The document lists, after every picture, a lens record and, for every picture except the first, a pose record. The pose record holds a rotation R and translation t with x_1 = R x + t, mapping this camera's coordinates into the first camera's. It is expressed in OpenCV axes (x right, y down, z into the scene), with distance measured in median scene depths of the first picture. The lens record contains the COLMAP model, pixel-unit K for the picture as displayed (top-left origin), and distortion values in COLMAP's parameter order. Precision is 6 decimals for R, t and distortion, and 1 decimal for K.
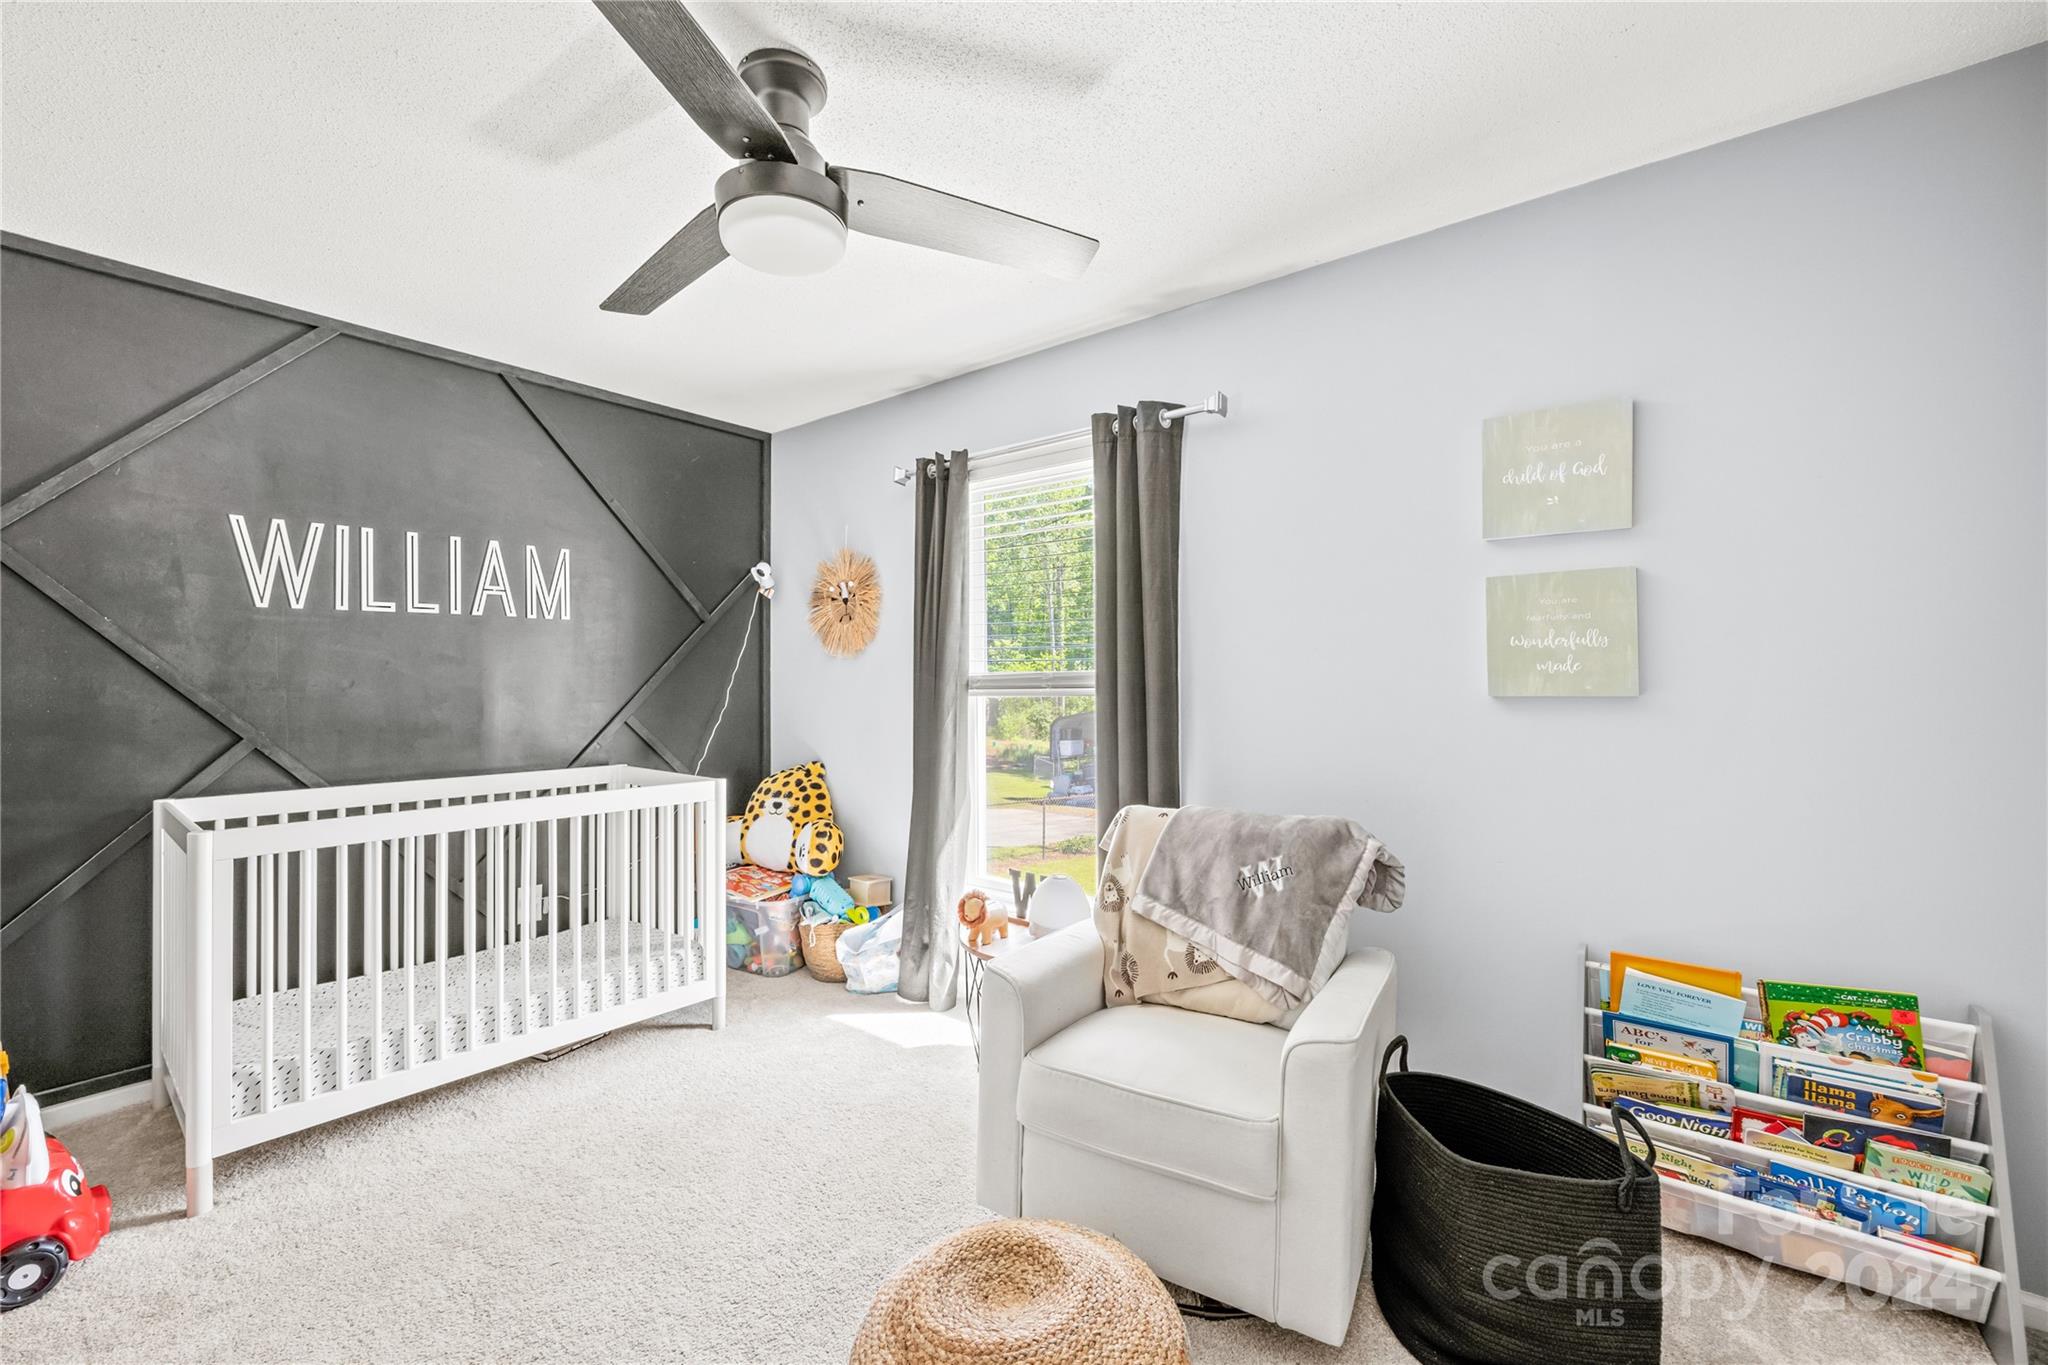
lens RADIAL K [[834.6, 0, 1039.7], [0, 834.6, 670.3], [0, 0, 1]] dist [-0.005871, 0.000760]
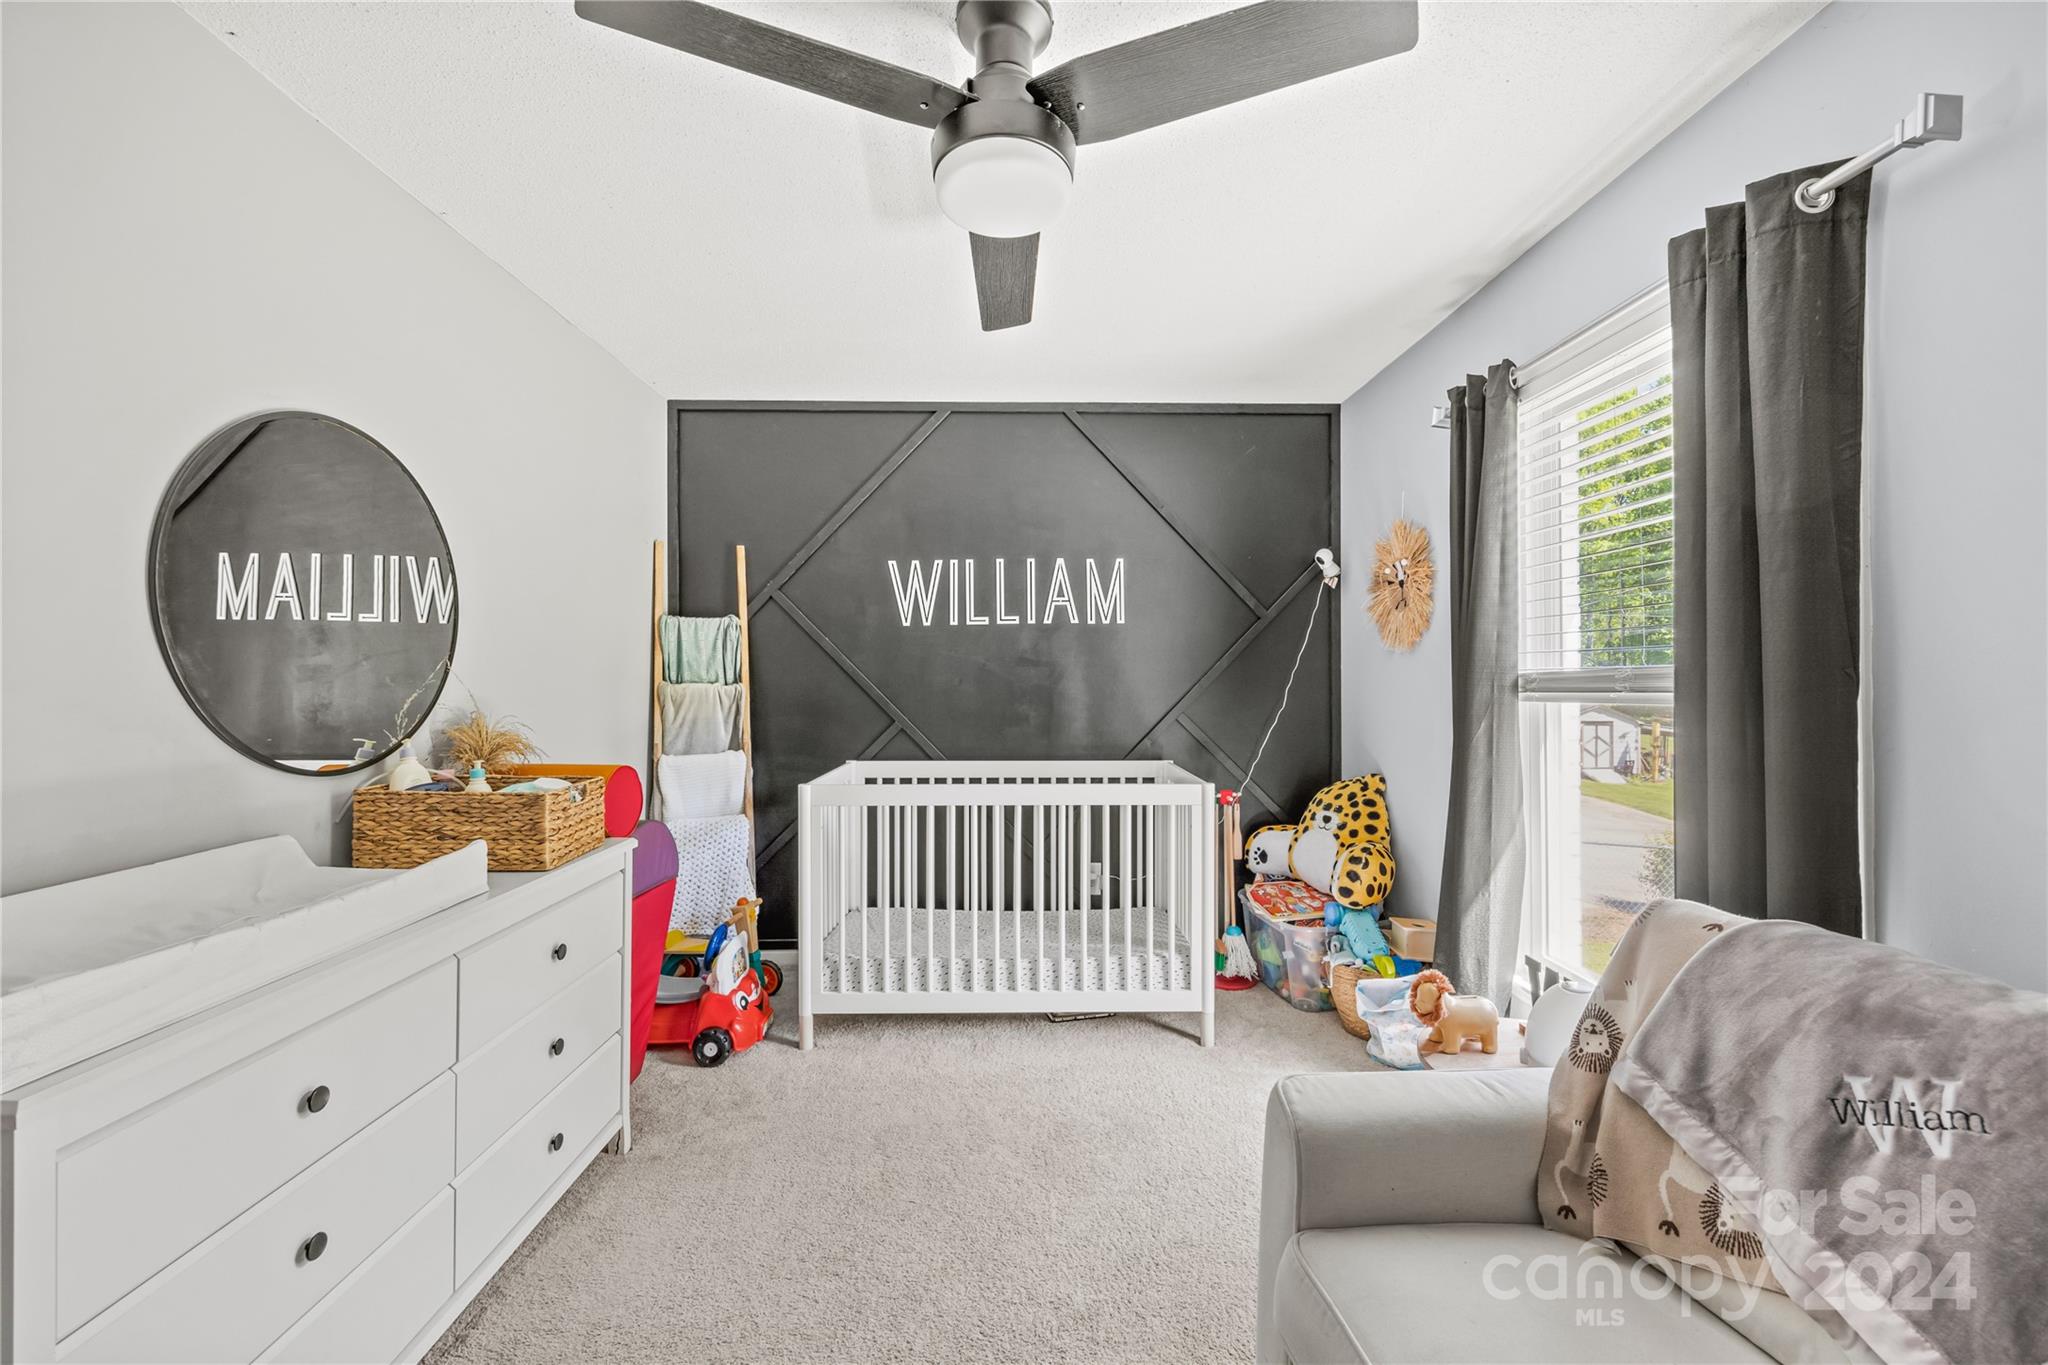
lens RADIAL K [[833.6, 0, 1023.2], [0, 833.6, 674.6], [0, 0, 1]] dist [-0.006752, 0.000434]
pose [[0.633978, -0.002944, -0.773346, 0.207956], [0.008394, 0.999960, 0.003074, 0.001992], [0.773306, -0.008440, 0.633977, 0.228119]]
